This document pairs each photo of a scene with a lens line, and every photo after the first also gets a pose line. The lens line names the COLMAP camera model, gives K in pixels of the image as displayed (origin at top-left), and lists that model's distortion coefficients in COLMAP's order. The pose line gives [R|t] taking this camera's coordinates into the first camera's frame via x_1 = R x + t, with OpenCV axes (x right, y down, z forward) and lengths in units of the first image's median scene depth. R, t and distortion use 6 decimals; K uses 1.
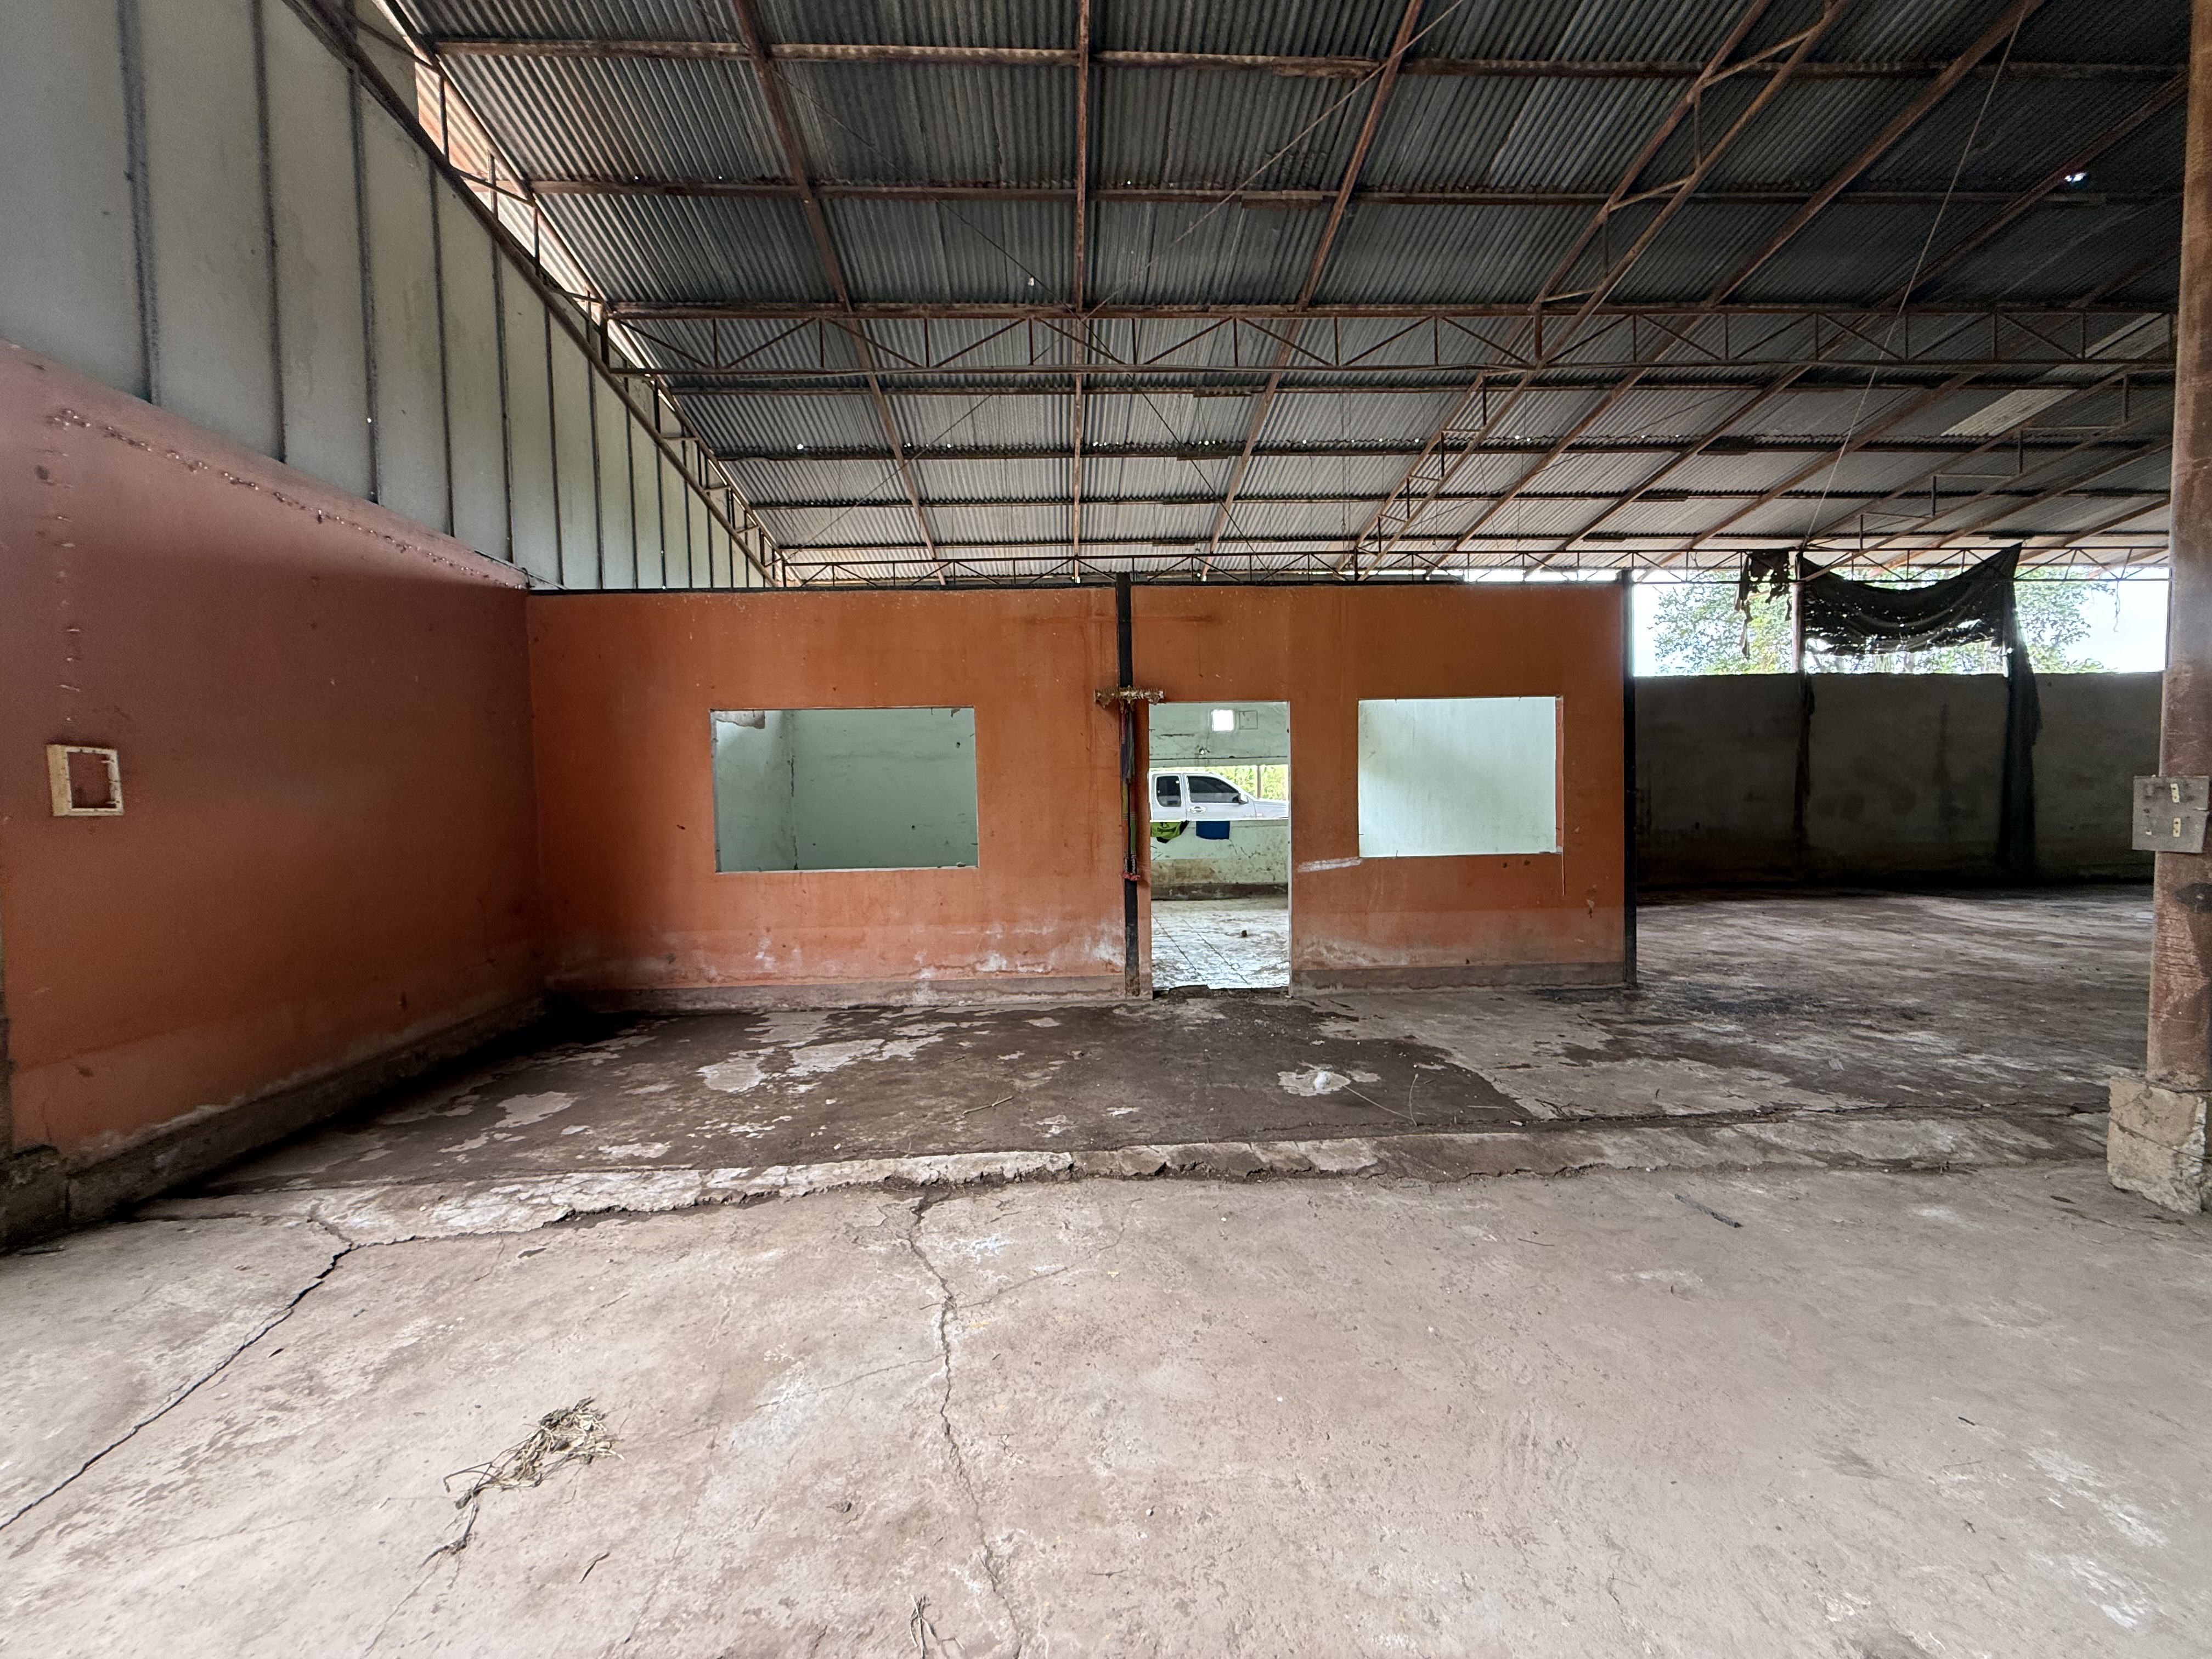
lens RADIAL K [[876.8, 0, 1101.7], [0, 876.8, 831.3], [0, 0, 1]] dist [0.000494, 0.000149]
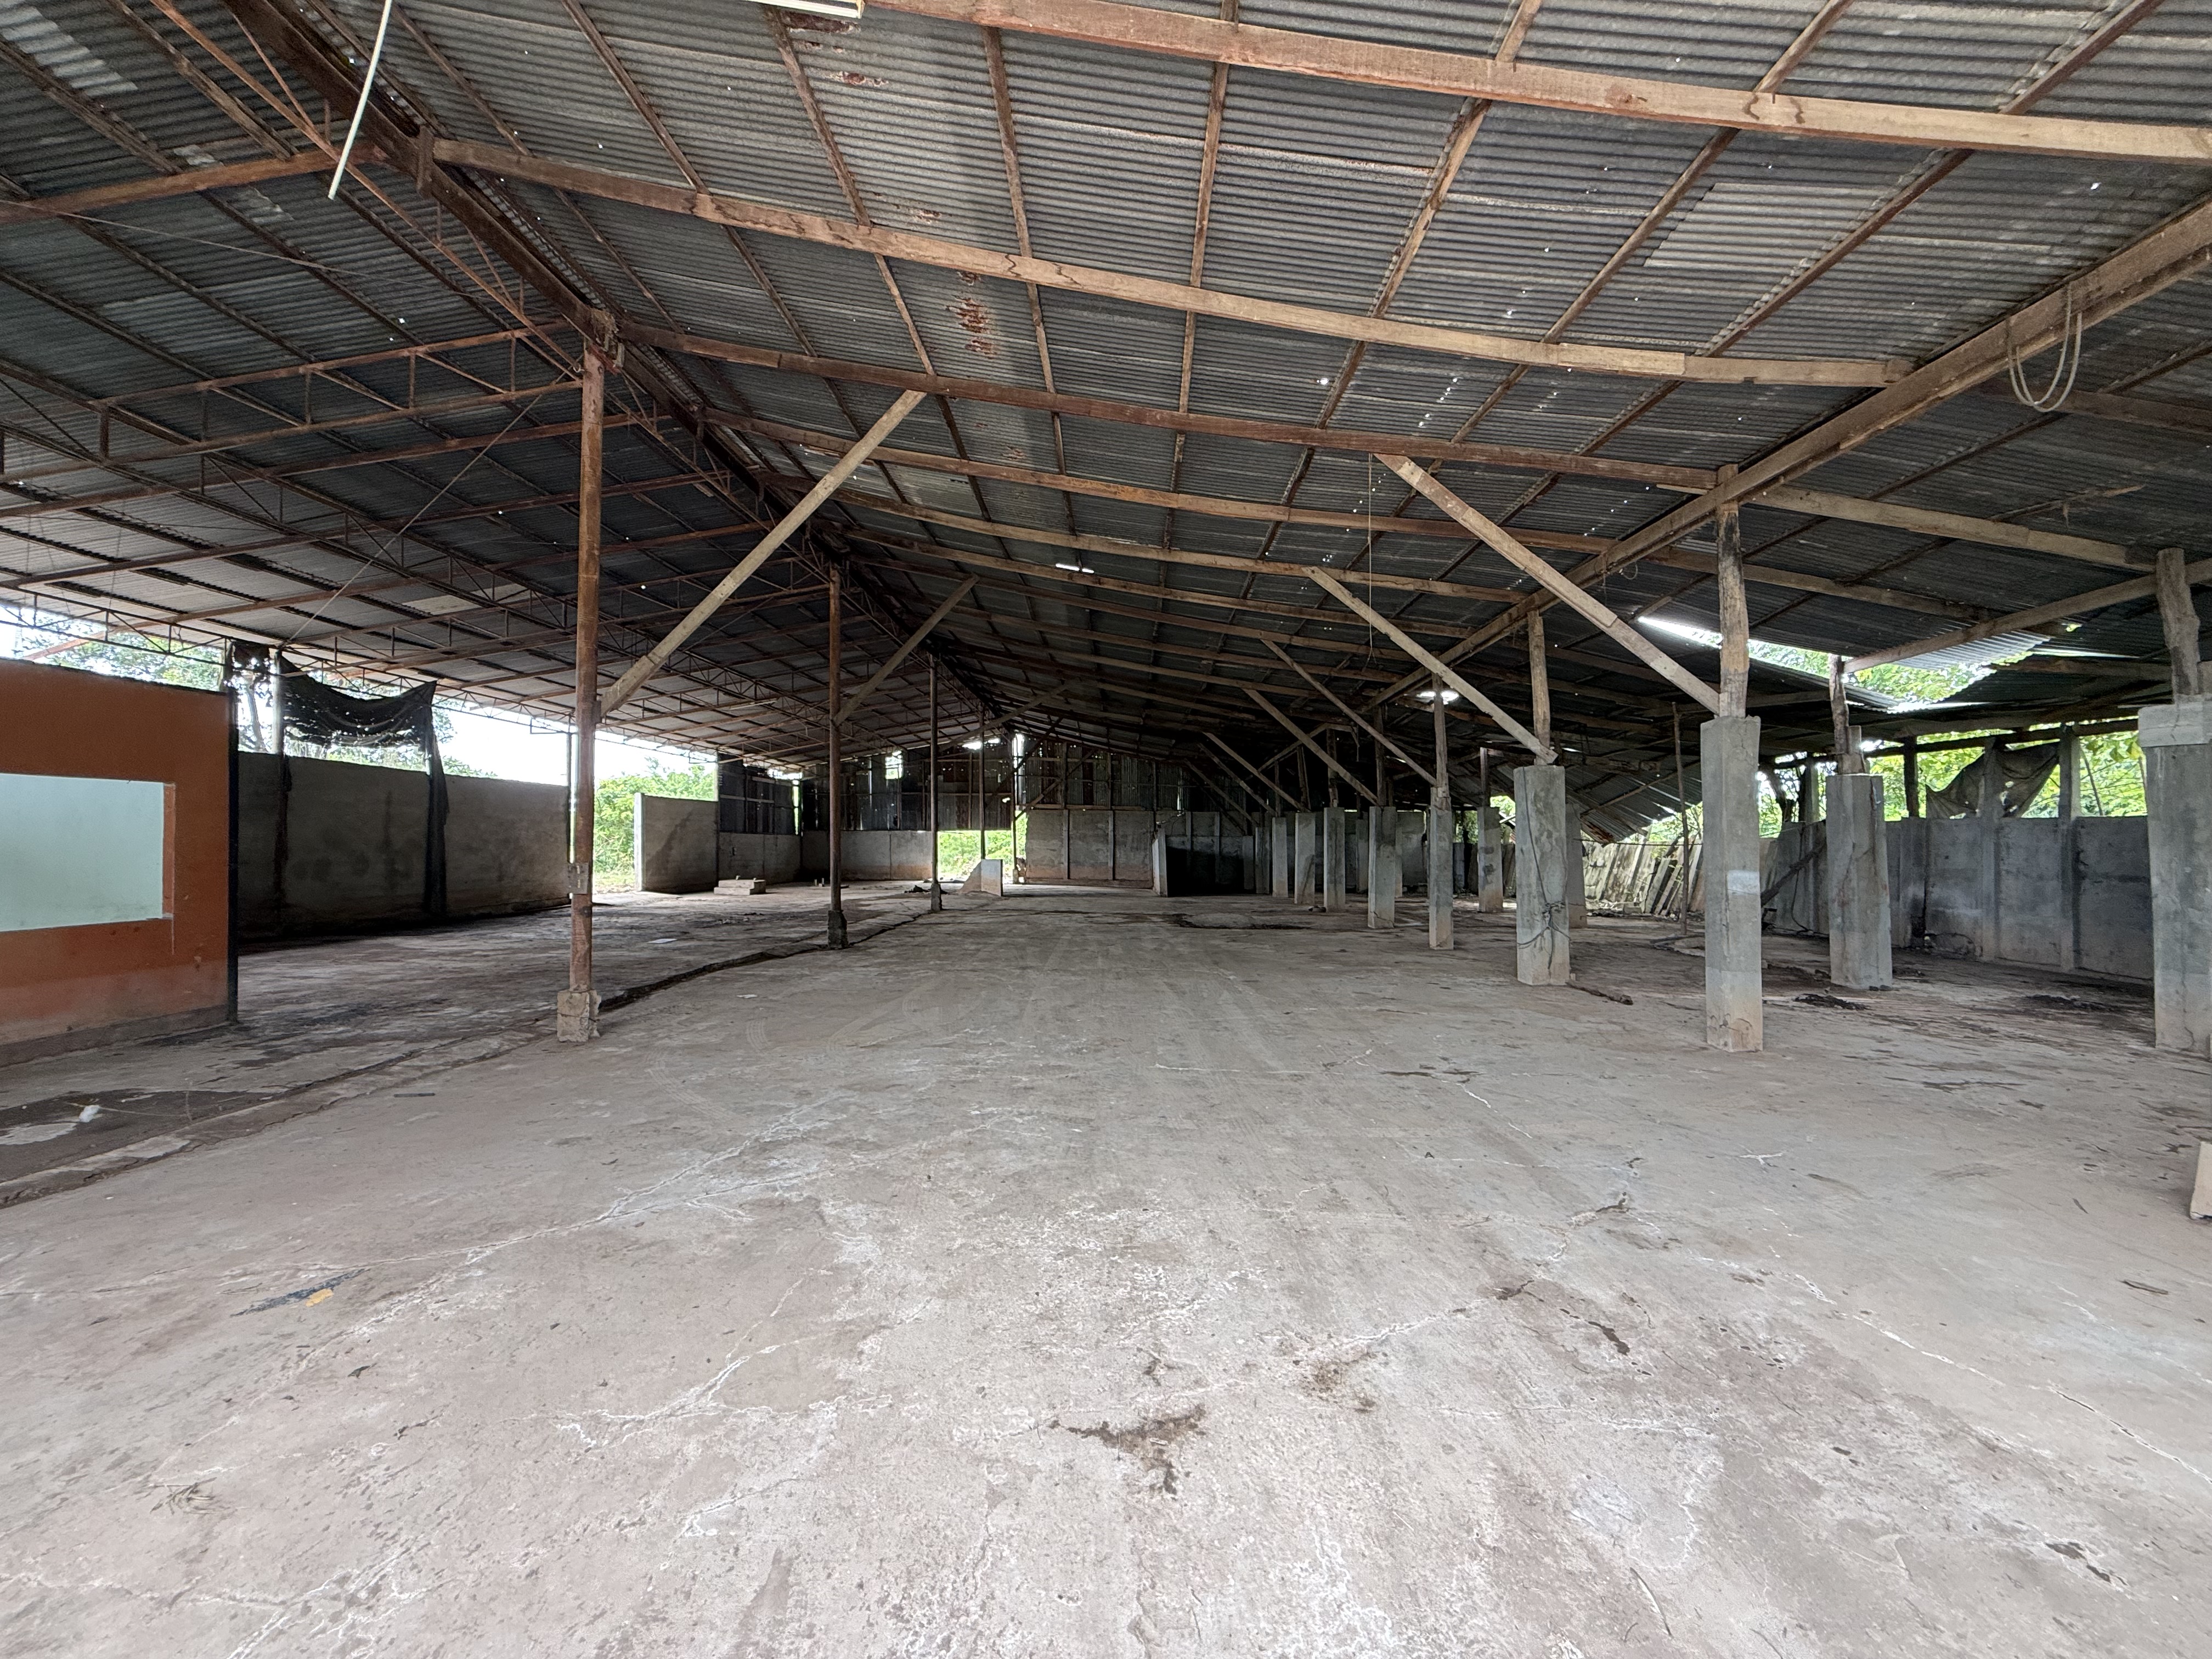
lens RADIAL K [[876.8, 0, 1102.1], [0, 876.8, 831.1], [0, 0, 1]] dist [0.000494, 0.000149]
pose [[0.071026, 0.030449, 0.997010, -0.294881], [0.033647, 0.998892, -0.032904, -0.005668], [-0.996907, 0.035884, 0.069922, -0.166213]]
